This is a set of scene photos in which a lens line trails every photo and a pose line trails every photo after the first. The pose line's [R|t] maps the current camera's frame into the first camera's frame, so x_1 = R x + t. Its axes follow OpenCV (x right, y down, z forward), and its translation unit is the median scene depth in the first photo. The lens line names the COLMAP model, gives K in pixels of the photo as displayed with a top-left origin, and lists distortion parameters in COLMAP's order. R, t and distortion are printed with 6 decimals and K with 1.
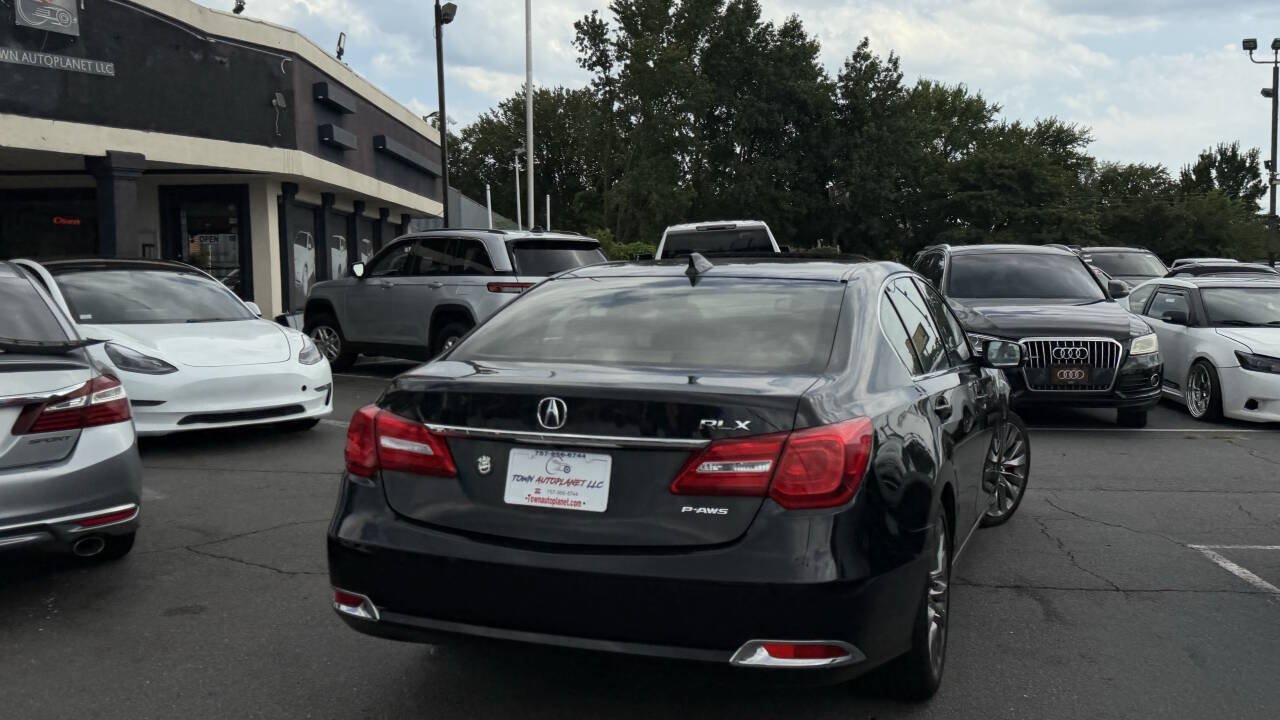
lens RADIAL K [[1198.5, 0, 649.7], [0, 1198.5, 367.7], [0, 0, 1]] dist [0.184908, -0.362855]
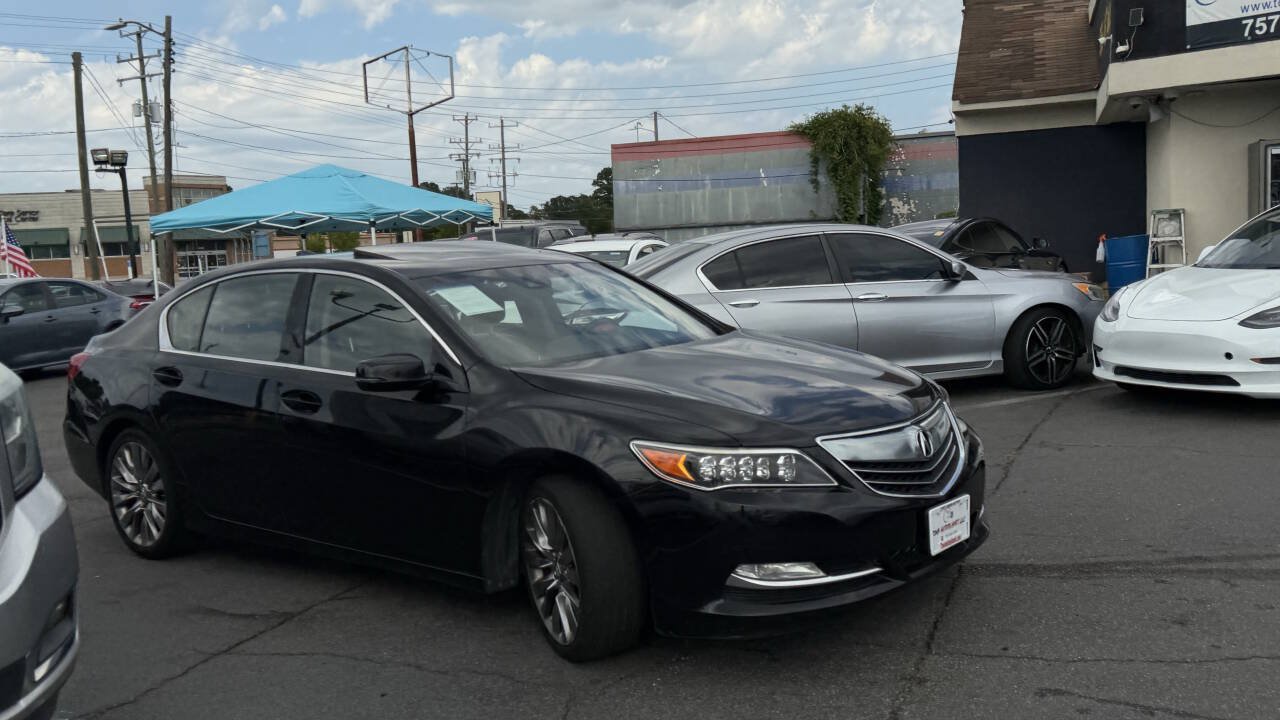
lens RADIAL K [[1197.2, 0, 650.9], [0, 1197.2, 355.8], [0, 0, 1]] dist [0.194805, -0.398637]
pose [[-0.316198, 0.117345, -0.941408, 0.342311], [-0.023358, 0.991057, 0.131379, -0.045588], [0.948406, 0.063531, -0.310629, 0.493514]]
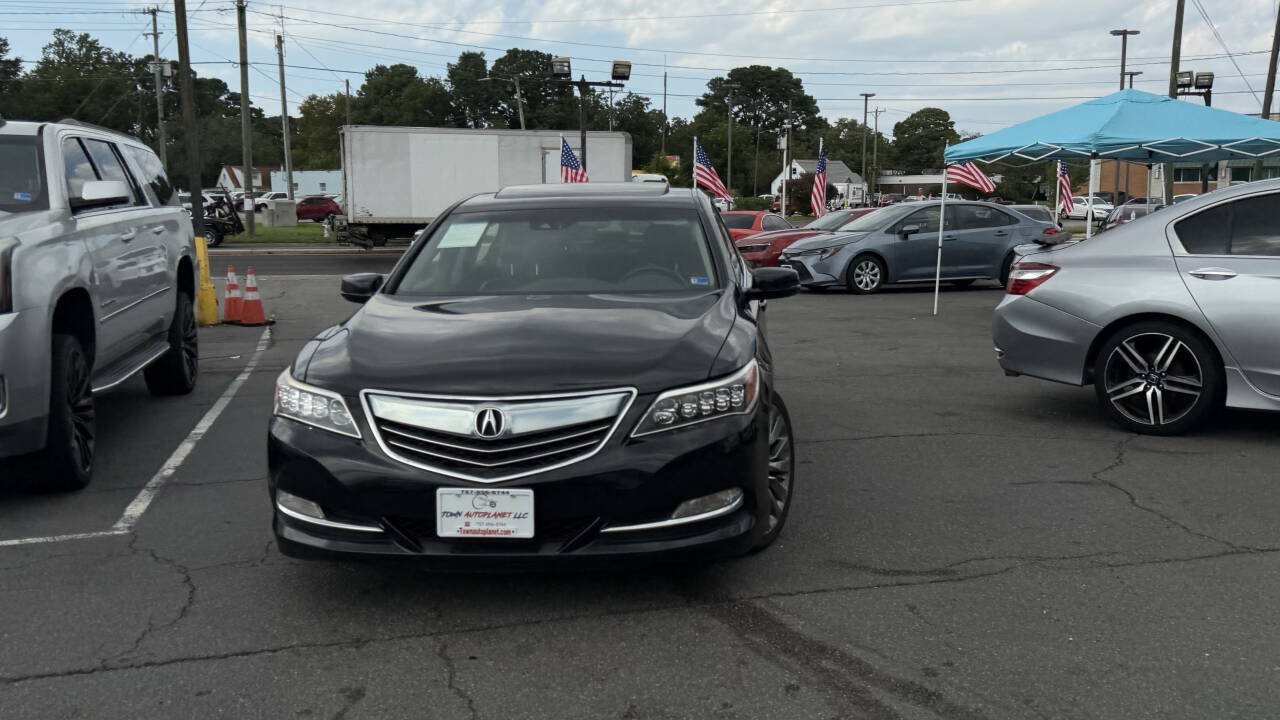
lens RADIAL K [[1198.5, 0, 649.7], [0, 1198.5, 367.7], [0, 0, 1]] dist [0.184908, -0.362855]
pose [[-0.962100, 0.056295, -0.266824, 0.116005], [-0.003204, 0.976058, 0.217486, -0.056746], [0.272679, 0.210098, -0.938885, 0.698427]]
